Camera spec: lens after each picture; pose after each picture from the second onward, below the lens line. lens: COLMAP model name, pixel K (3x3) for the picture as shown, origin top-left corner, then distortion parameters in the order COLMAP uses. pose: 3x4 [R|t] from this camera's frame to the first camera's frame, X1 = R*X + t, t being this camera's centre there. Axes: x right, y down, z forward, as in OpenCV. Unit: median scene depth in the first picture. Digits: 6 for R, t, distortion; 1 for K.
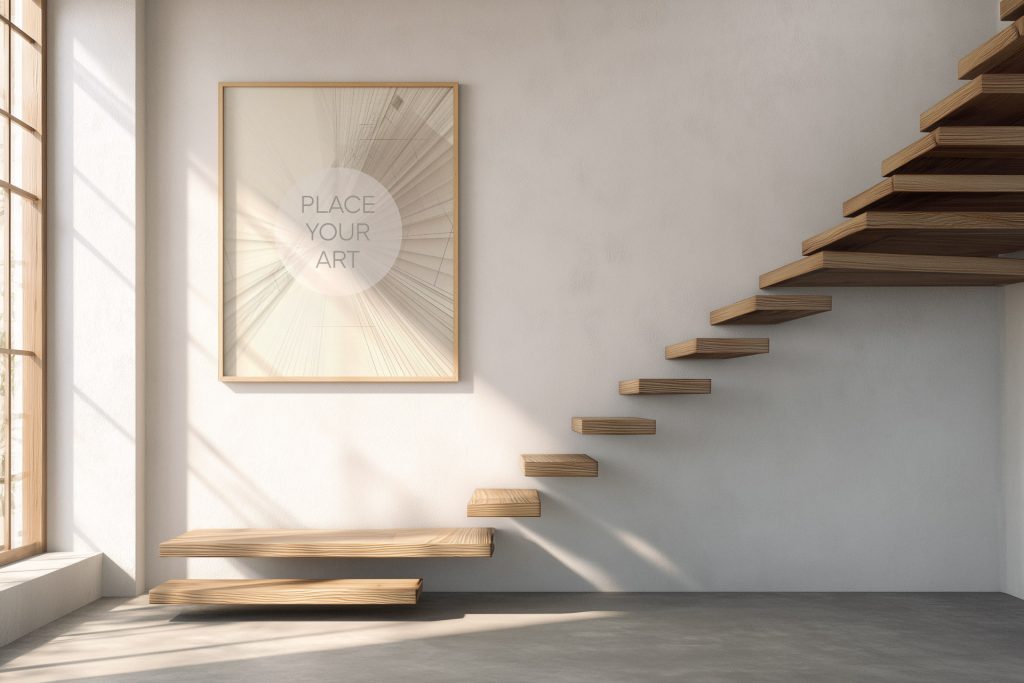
lens RADIAL K [[4833.7, 0, 514.6], [0, 4833.7, 339.2], [0, 0, 1]] dist [-0.622890, 0.000000]
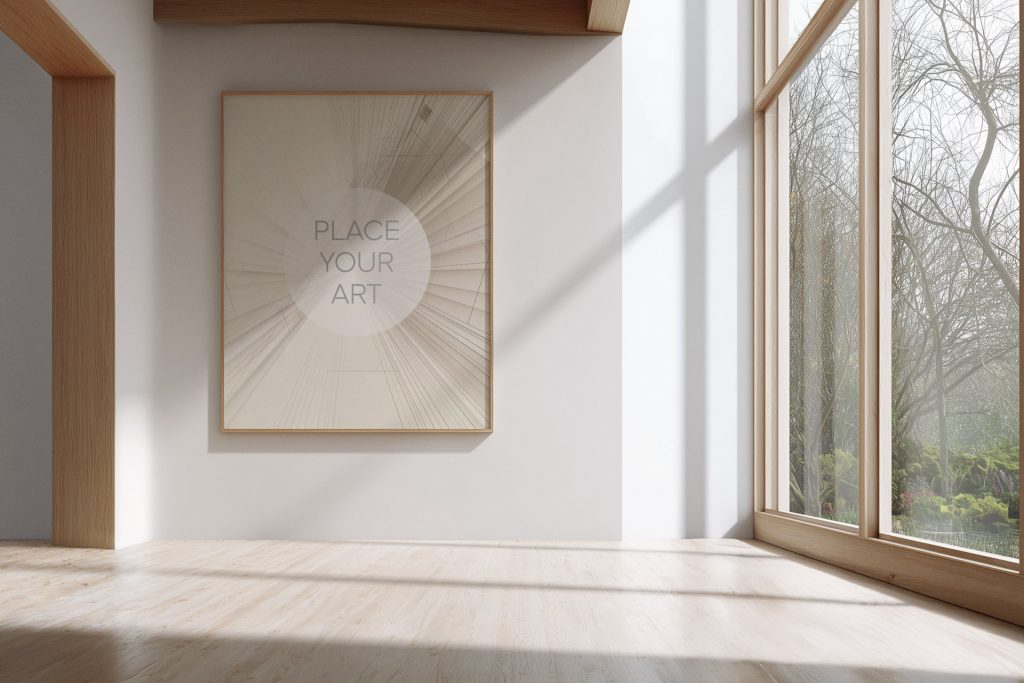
lens RADIAL K [[4833.7, 0, 513.0], [0, 4833.7, 342.3], [0, 0, 1]] dist [-0.622890, 0.000000]
pose [[0.999992, -0.000985, -0.003995, -0.005044], [0.000962, 0.999983, -0.005804, -0.002704], [0.004001, 0.005800, 0.999975, 0.131289]]
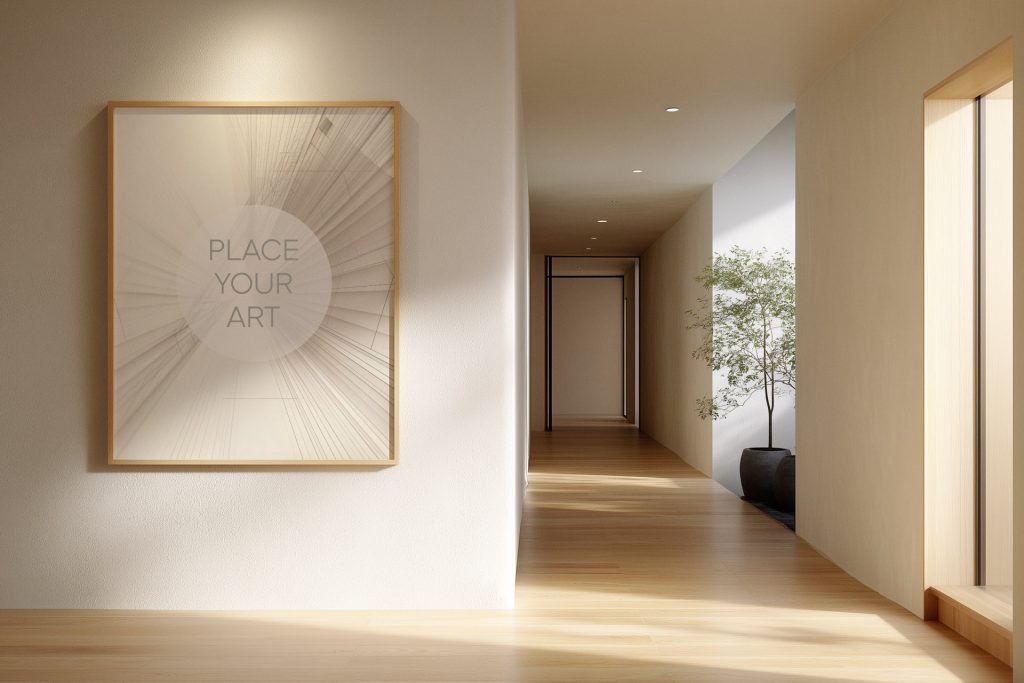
lens RADIAL K [[4833.7, 0, 511.8], [0, 4833.7, 339.8], [0, 0, 1]] dist [-0.622890, 0.000000]
pose [[0.999852, -0.000589, 0.017193, -0.006720], [0.000776, 0.999941, -0.010857, -0.003627], [-0.017186, 0.010869, 0.999793, 0.176214]]
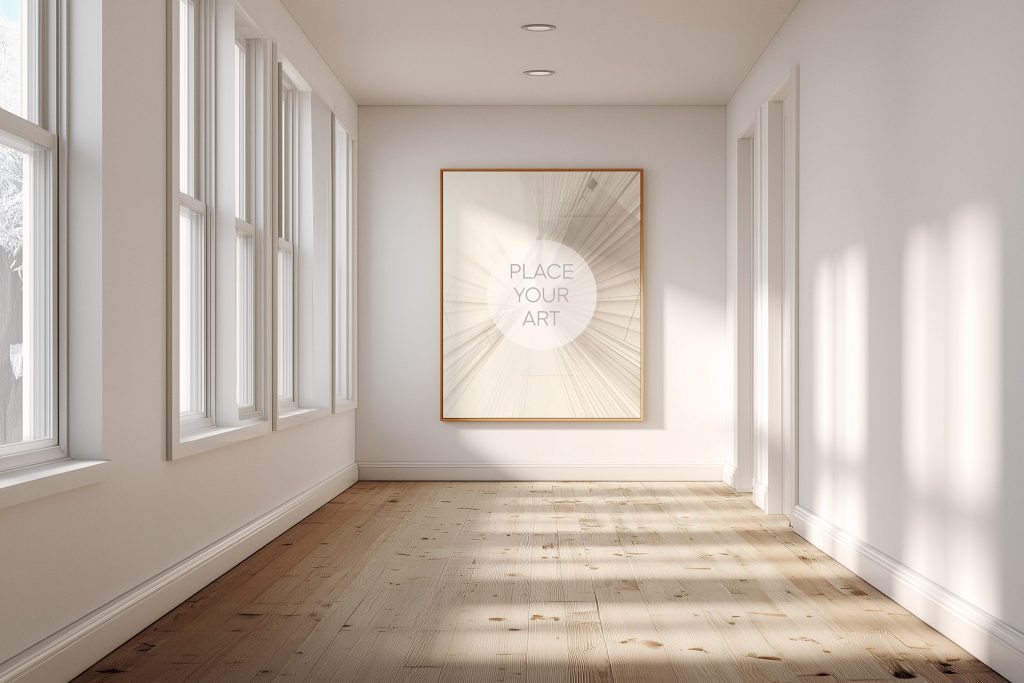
lens RADIAL K [[4833.7, 0, 513.0], [0, 4833.7, 342.5], [0, 0, 1]] dist [-0.622890, 0.000000]
pose [[0.999092, 0.001100, -0.042599, 0.006321], [-0.001615, 0.999926, -0.012047, 0.003427], [0.042583, 0.012105, 0.999020, -0.169096]]
